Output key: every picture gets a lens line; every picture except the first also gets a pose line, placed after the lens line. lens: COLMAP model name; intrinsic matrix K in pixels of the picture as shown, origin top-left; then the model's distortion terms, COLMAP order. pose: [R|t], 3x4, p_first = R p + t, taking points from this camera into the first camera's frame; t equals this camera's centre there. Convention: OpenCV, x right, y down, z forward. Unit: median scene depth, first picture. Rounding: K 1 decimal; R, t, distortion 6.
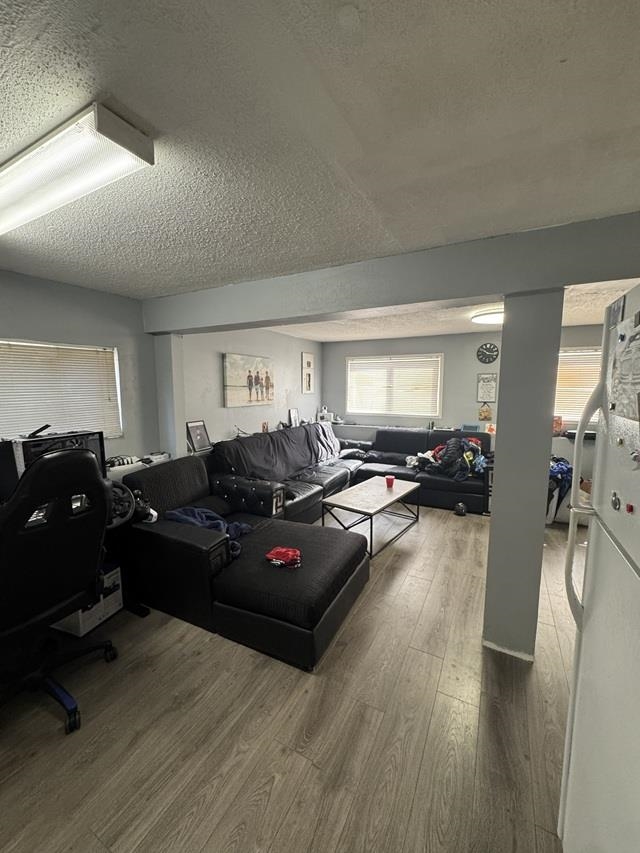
lens RADIAL K [[342.0, 0, 322.1], [0, 342.0, 423.7], [0, 0, 1]] dist [-0.001326, -0.000906]
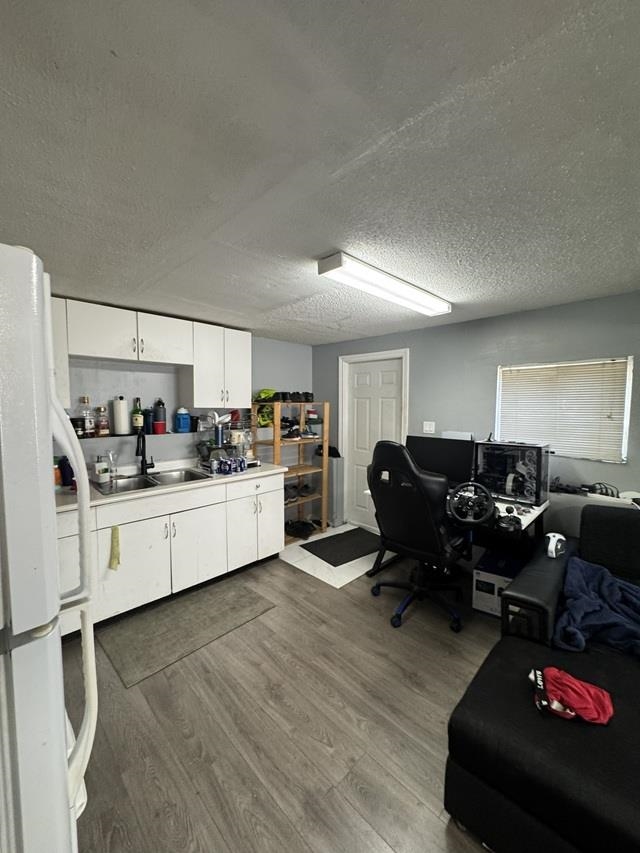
lens RADIAL K [[342.0, 0, 318.8], [0, 342.0, 424.7], [0, 0, 1]] dist [-0.001326, -0.000906]
pose [[-0.301087, 0.066488, -0.951276, 0.297290], [-0.107867, 0.988789, 0.103251, -0.044429], [0.947476, 0.133699, -0.290540, 0.388351]]
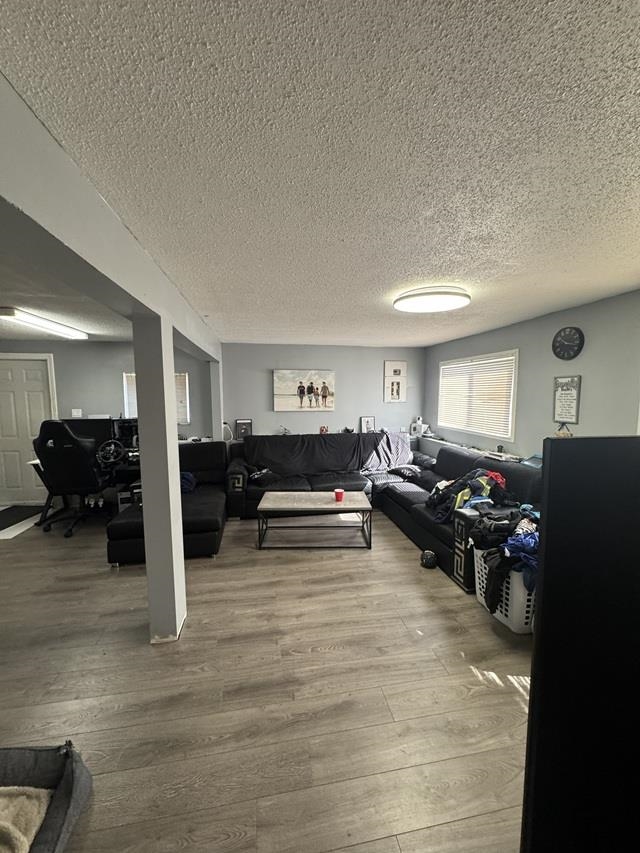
lens RADIAL K [[342.0, 0, 324.1], [0, 342.0, 426.0], [0, 0, 1]] dist [-0.001326, -0.000906]
pose [[0.612751, 0.078035, -0.786414, 0.860806], [-0.088479, 0.995631, 0.029856, -0.046193], [0.785307, 0.051287, 0.616978, 0.346397]]
